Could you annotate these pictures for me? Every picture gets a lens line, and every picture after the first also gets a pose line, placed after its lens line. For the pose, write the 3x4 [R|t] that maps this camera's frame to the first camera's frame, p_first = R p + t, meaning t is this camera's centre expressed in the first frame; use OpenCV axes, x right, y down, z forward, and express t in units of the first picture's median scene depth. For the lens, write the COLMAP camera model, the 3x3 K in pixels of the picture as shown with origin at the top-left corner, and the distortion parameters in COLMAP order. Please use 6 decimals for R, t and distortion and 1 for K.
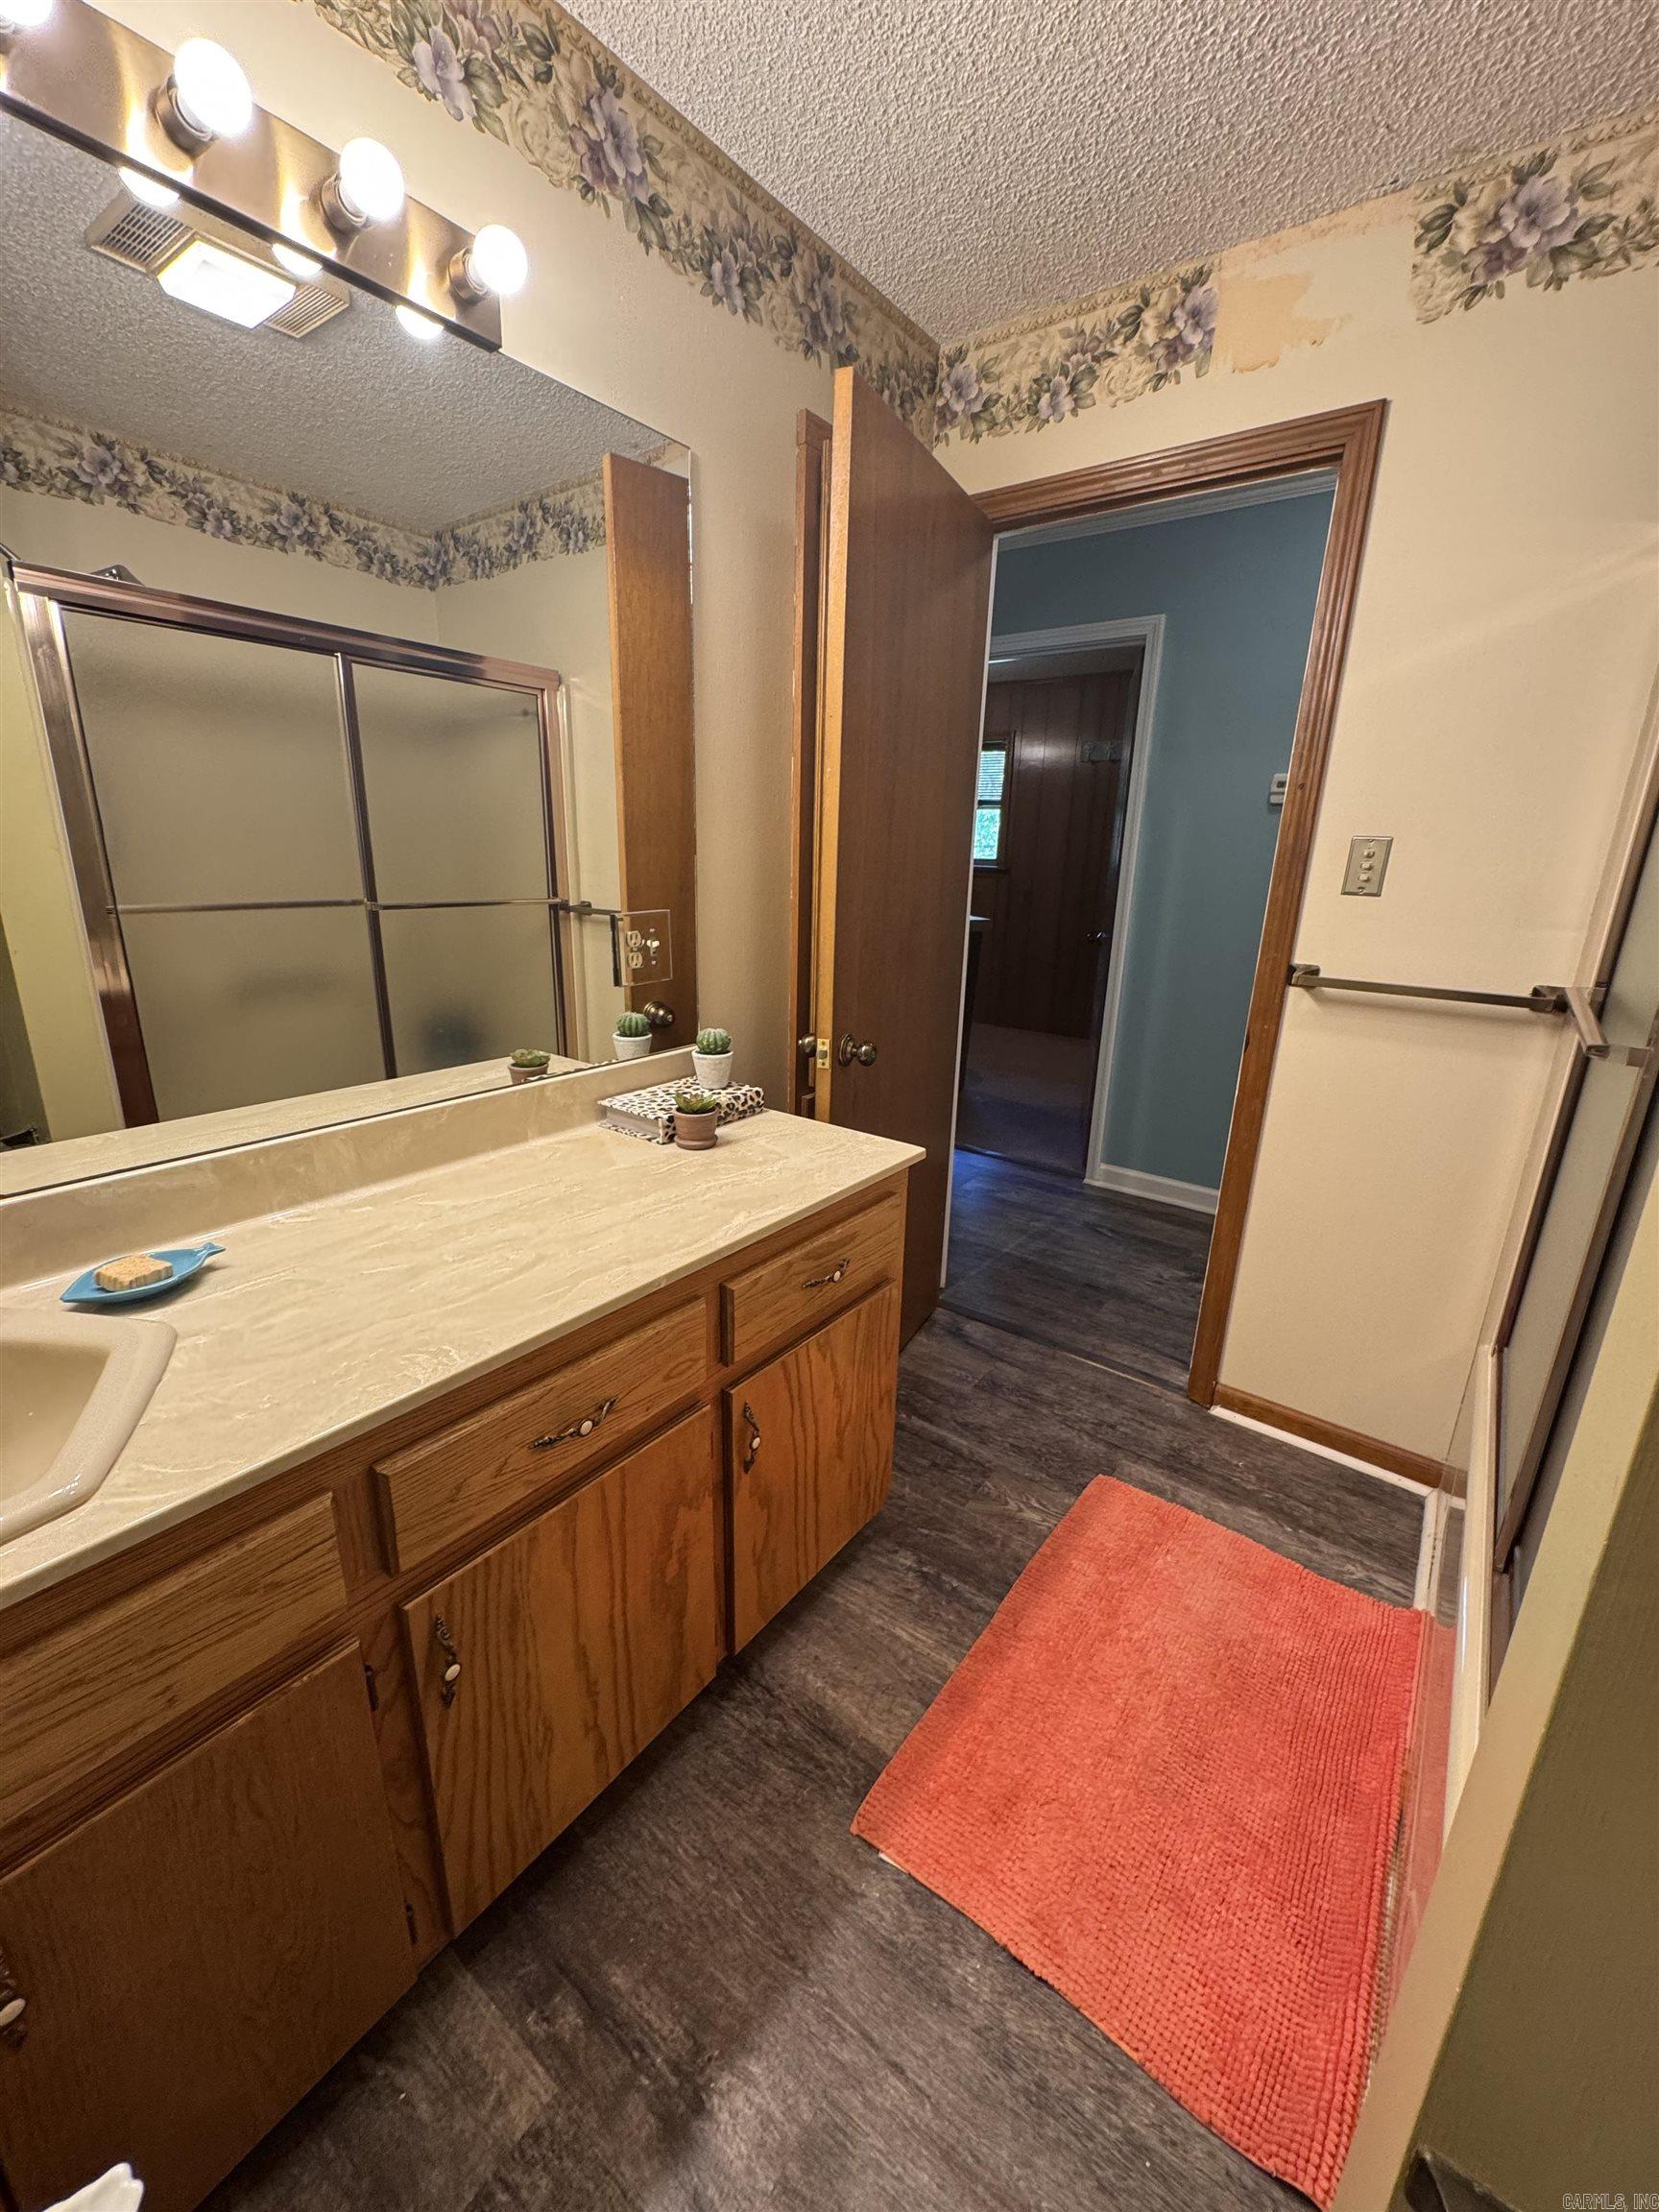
lens RADIAL K [[888.5, 0, 829.5], [0, 888.5, 1106.0], [0, 0, 1]] dist [0.000266, -0.000301]
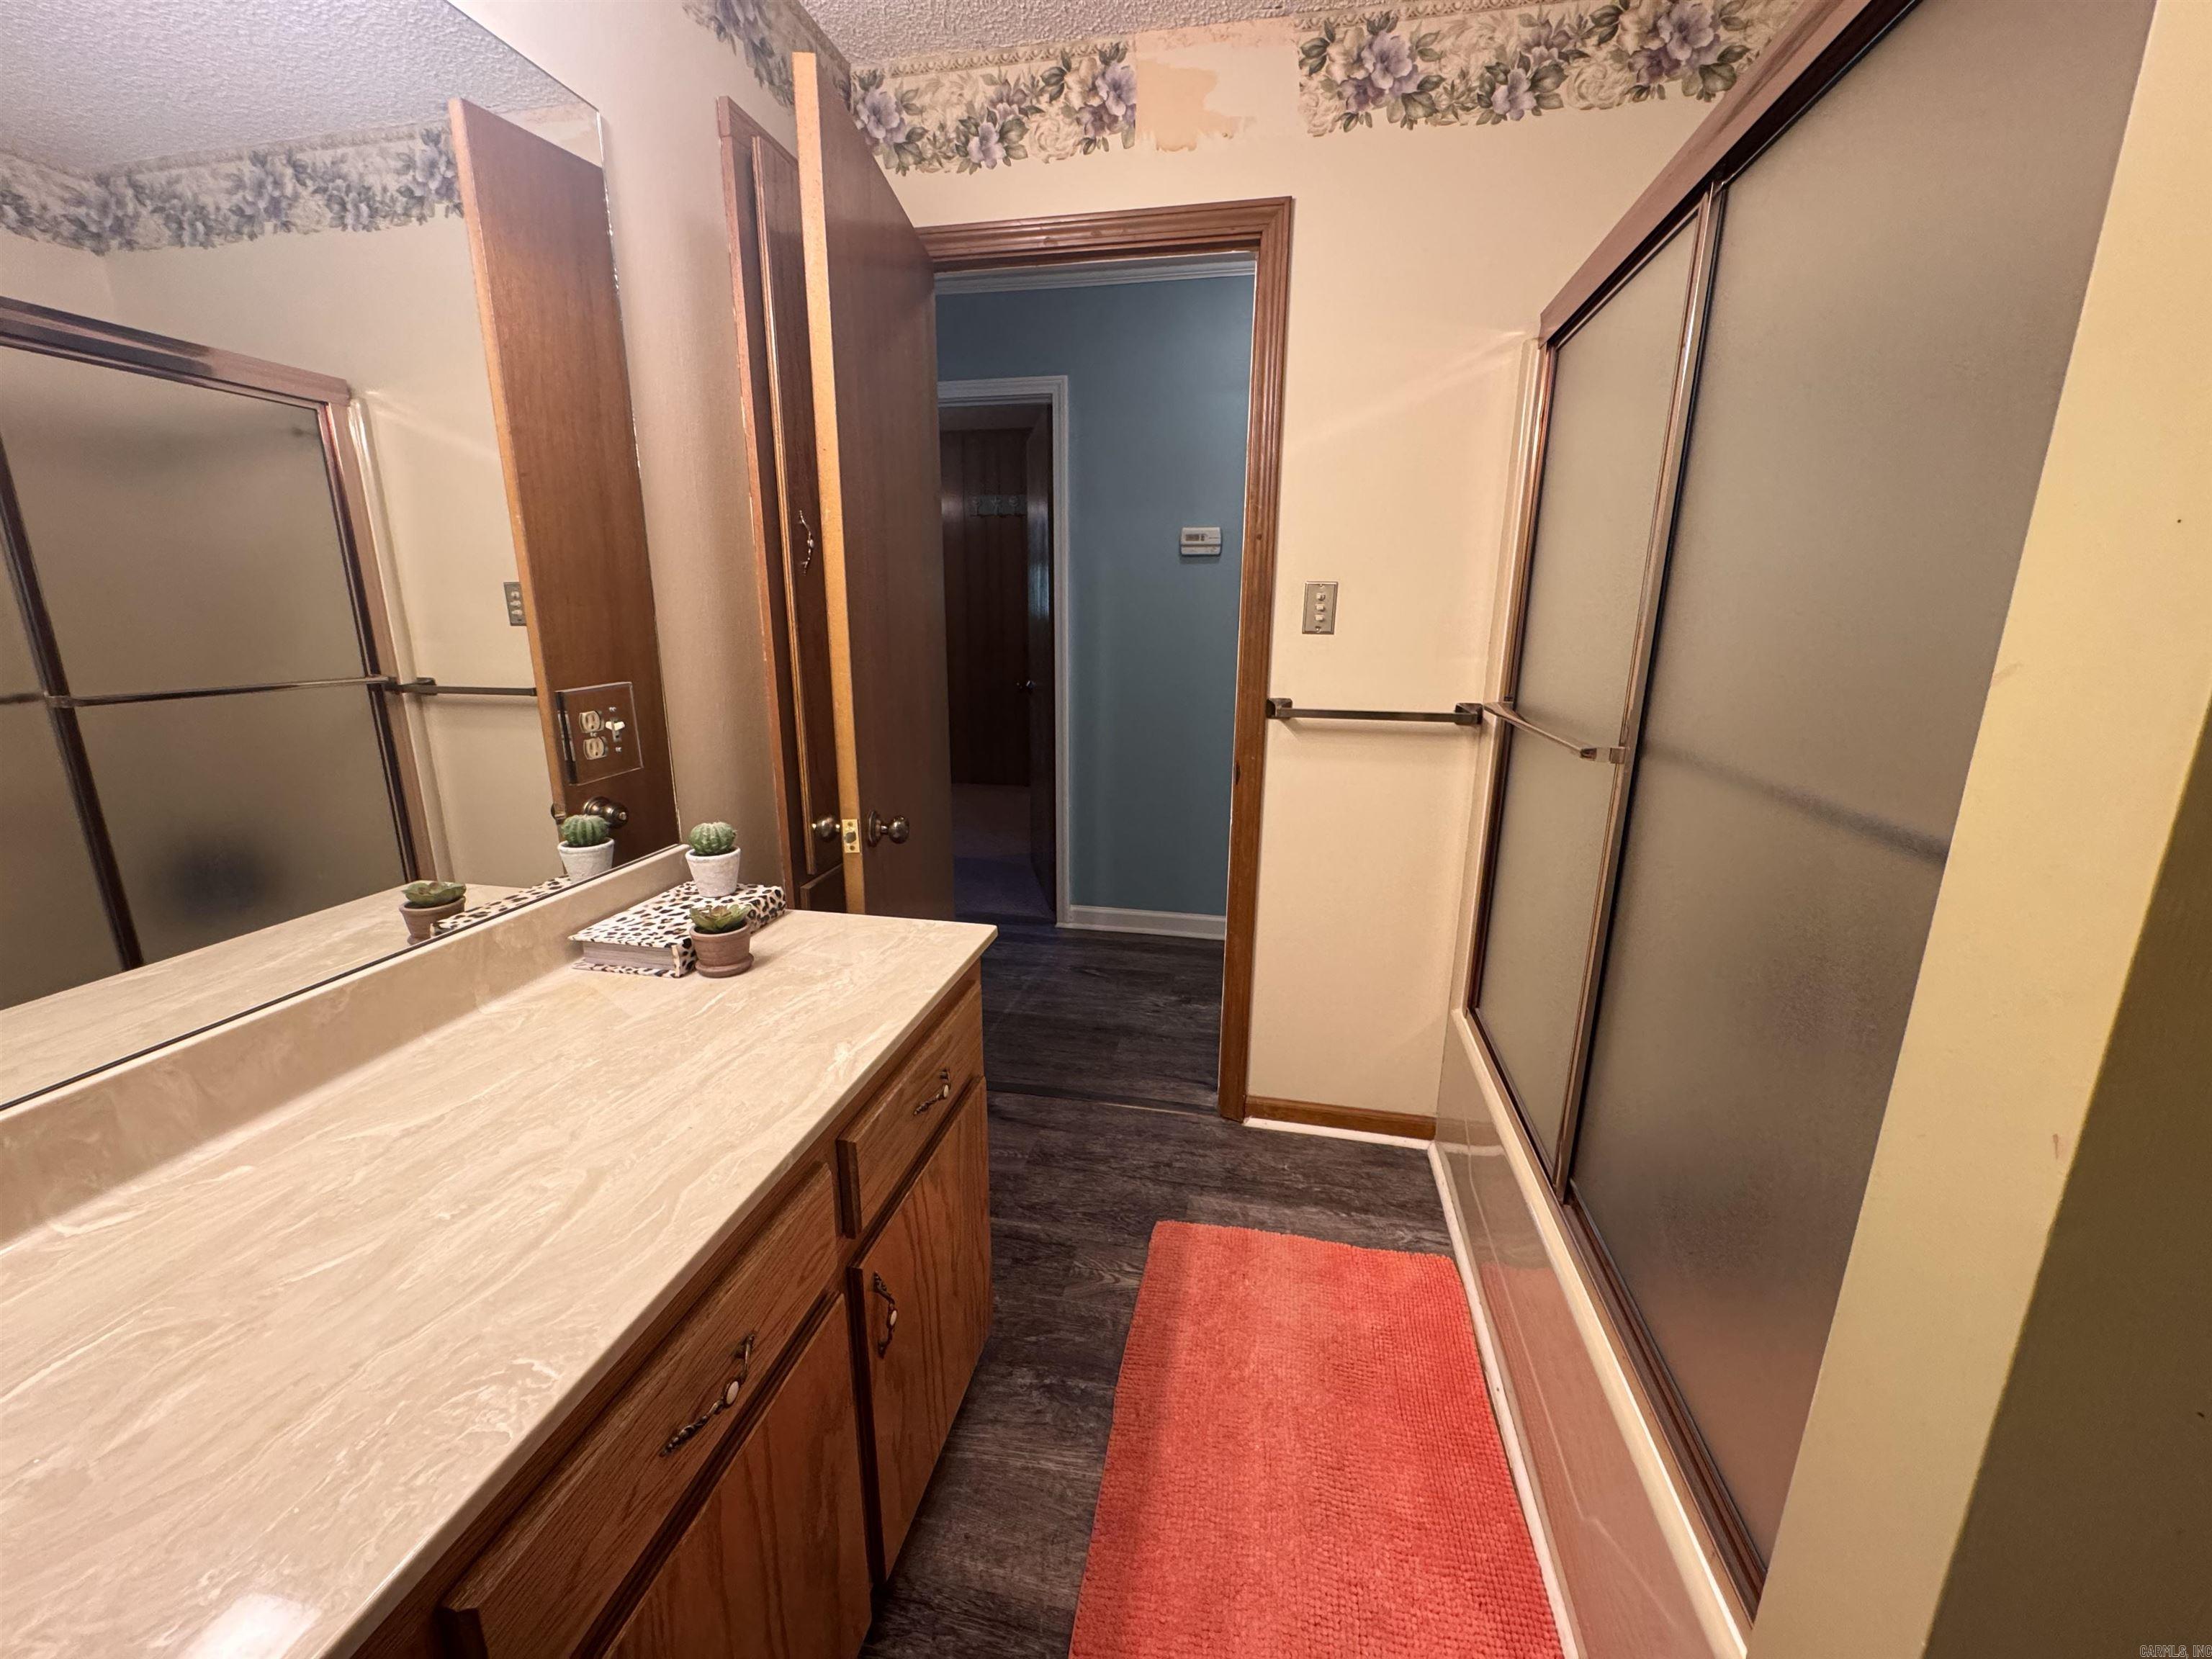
lens RADIAL K [[888.5, 0, 1106.0], [0, 888.5, 829.5], [0, 0, 1]] dist [0.000266, -0.000301]
pose [[0.901905, -0.125301, 0.413360, -0.139481], [0.138527, 0.990357, -0.002046, -0.028819], [-0.409118, 0.059107, 0.910565, 0.107602]]
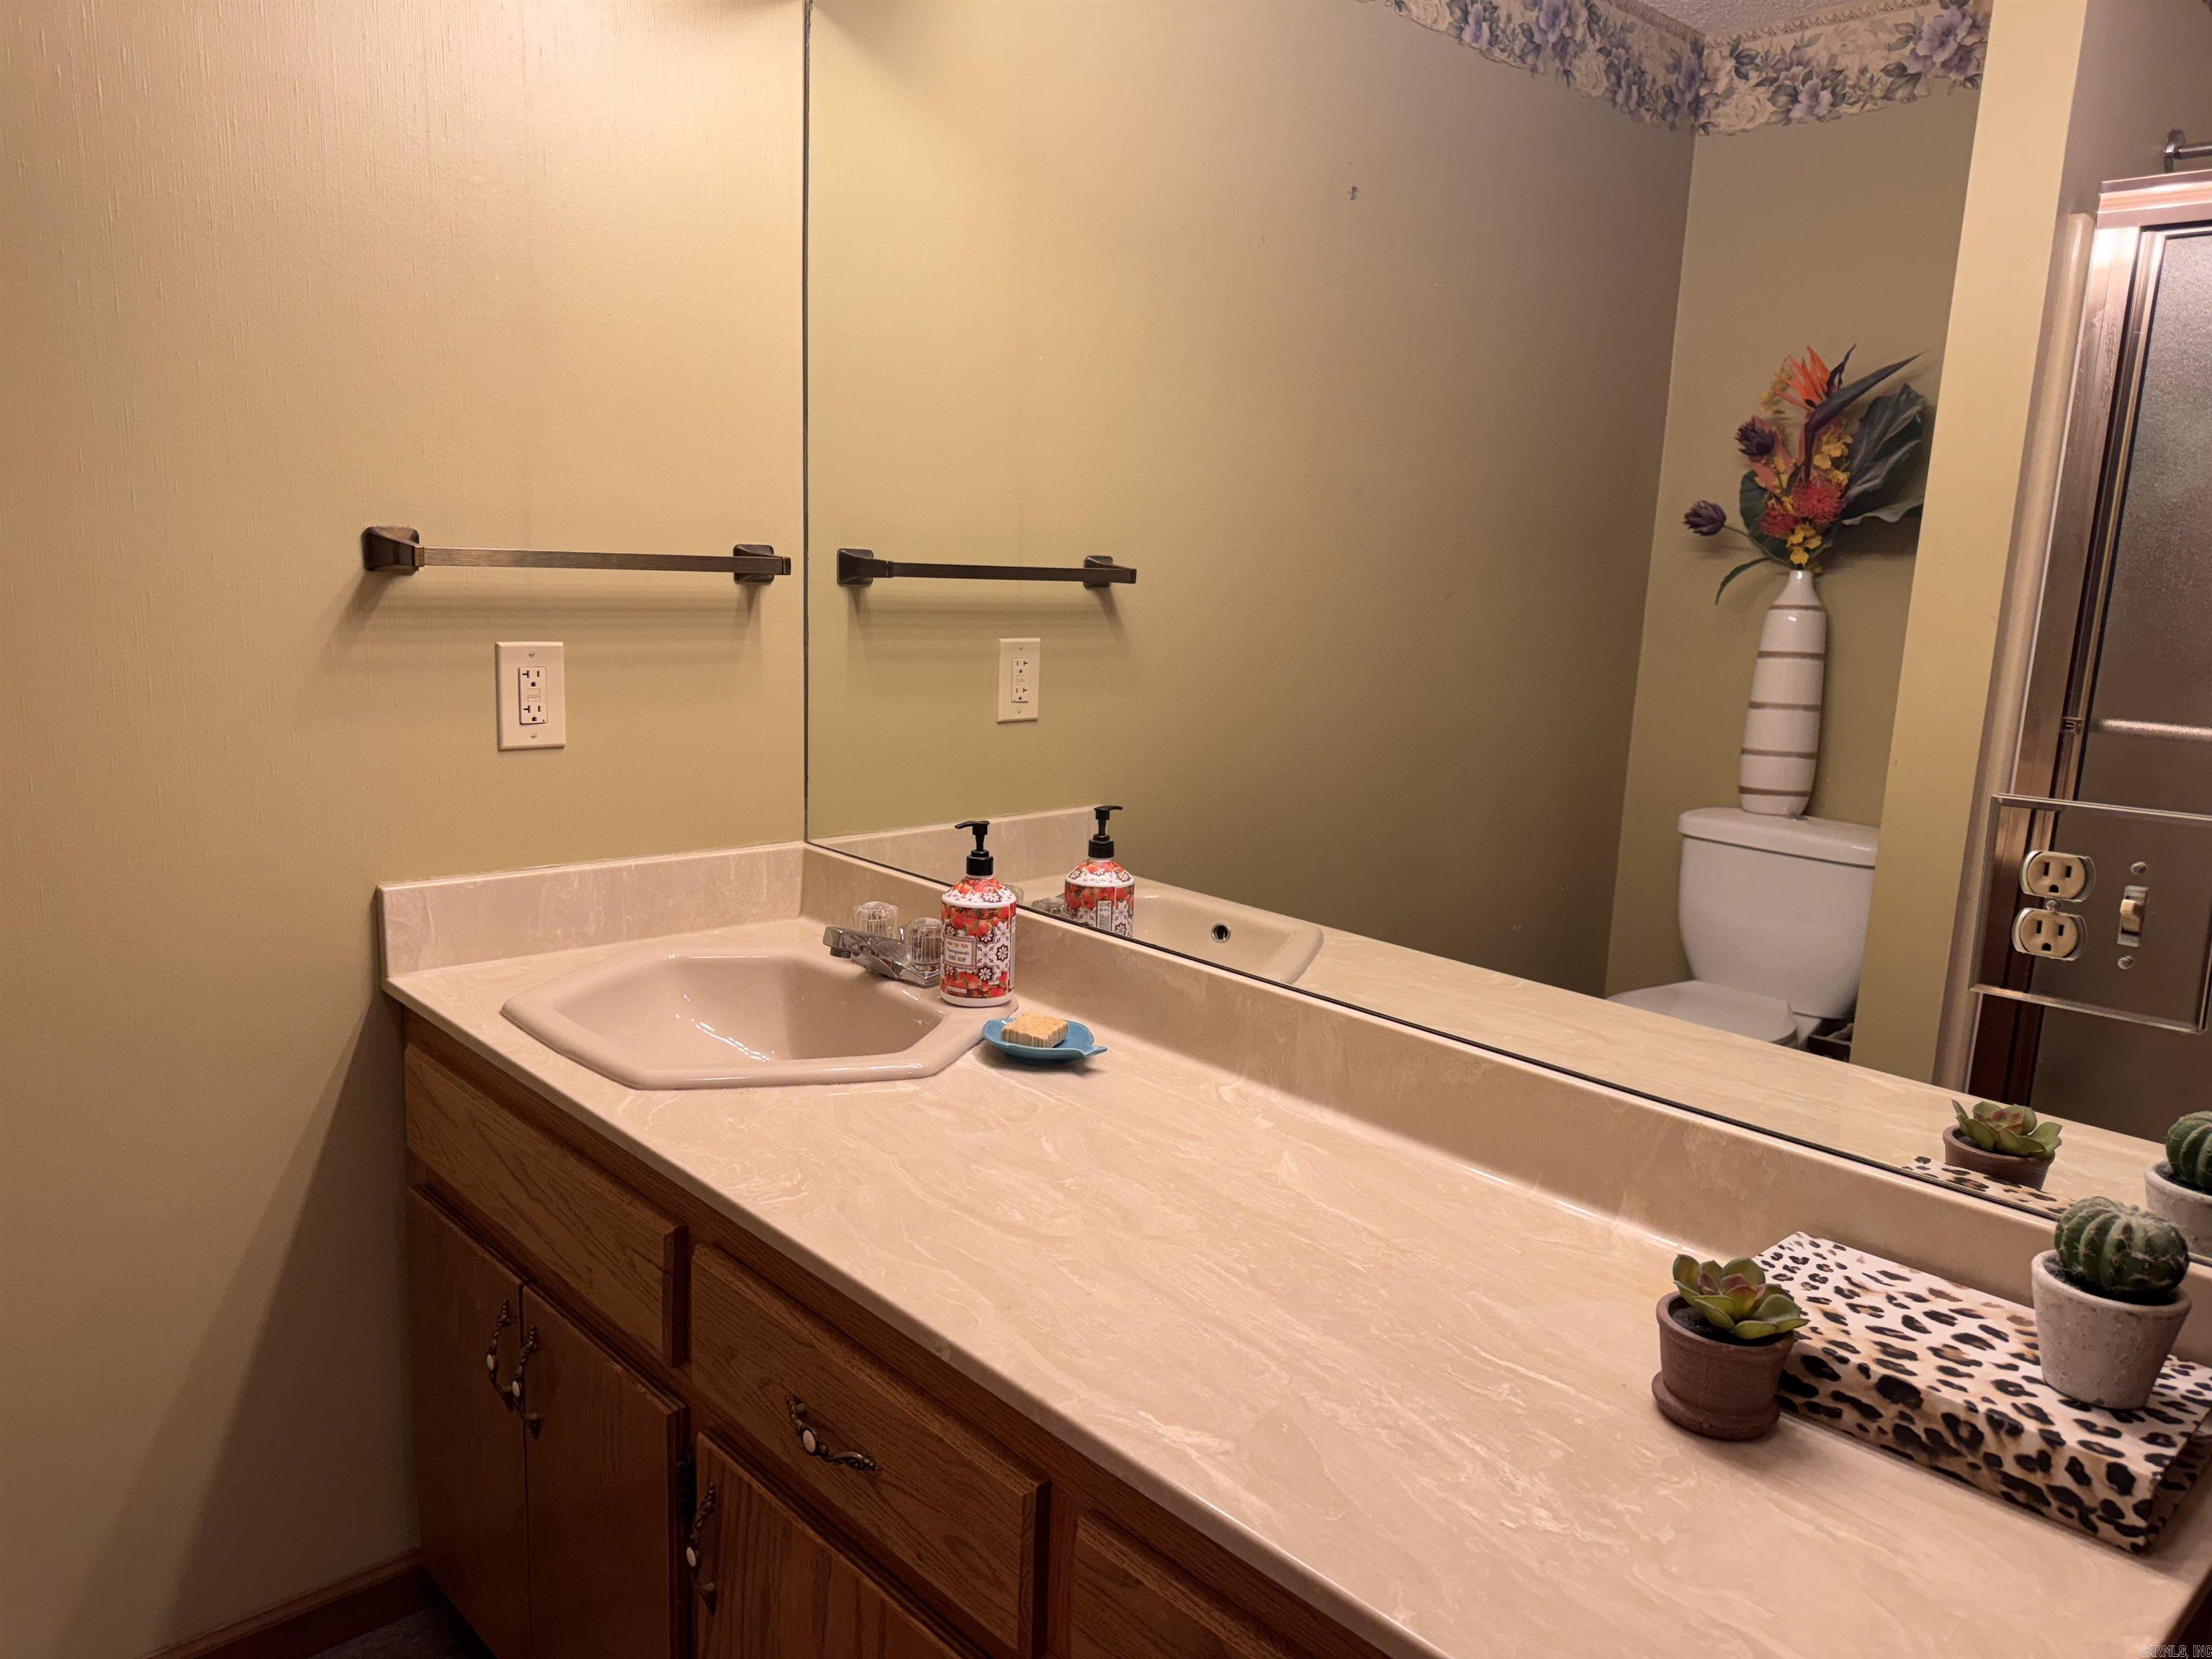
lens RADIAL K [[1562.0, 0, 1108.7], [0, 1562.0, 812.9], [0, 0, 1]] dist [0.111360, -0.160743]
pose [[-0.175621, 0.133159, -0.975411, 0.433129], [-0.317709, 0.930128, 0.184181, -0.198549], [0.931782, 0.342243, -0.121044, 0.686018]]
